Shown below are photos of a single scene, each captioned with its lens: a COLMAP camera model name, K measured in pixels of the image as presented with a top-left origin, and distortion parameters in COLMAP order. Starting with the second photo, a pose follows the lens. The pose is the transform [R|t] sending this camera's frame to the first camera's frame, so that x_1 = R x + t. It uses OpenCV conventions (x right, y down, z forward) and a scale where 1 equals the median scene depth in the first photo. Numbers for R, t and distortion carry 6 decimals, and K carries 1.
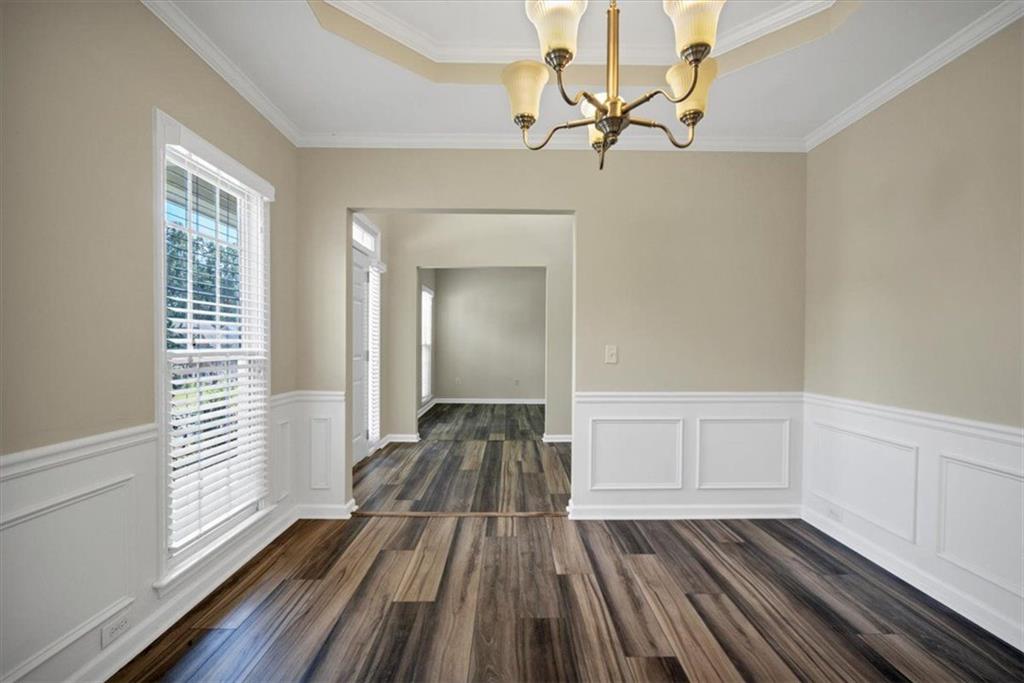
lens RADIAL K [[437.0, 0, 527.9], [0, 437.0, 347.5], [0, 0, 1]] dist [-0.000393, 0.000021]
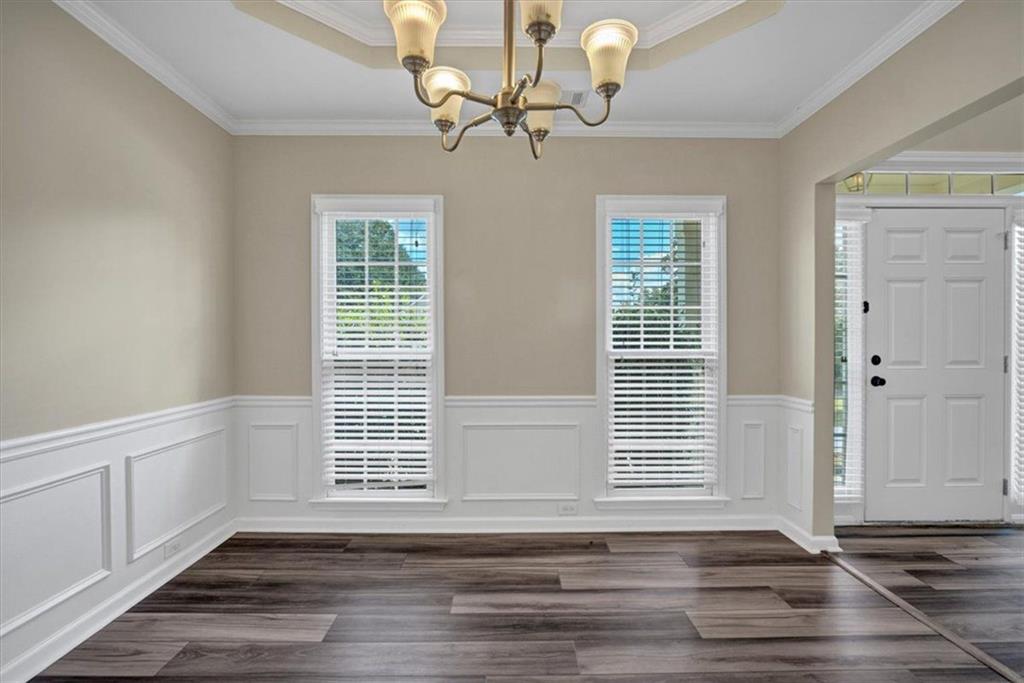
lens RADIAL K [[490.6, 0, 512.0], [0, 490.6, 341.5], [0, 0, 1]] dist [-0.002515, -0.000537]
pose [[-0.031135, -0.009372, -0.999471, 0.626155], [-0.005301, 0.999944, -0.009212, -0.003167], [0.999501, 0.005012, -0.031183, 0.513156]]
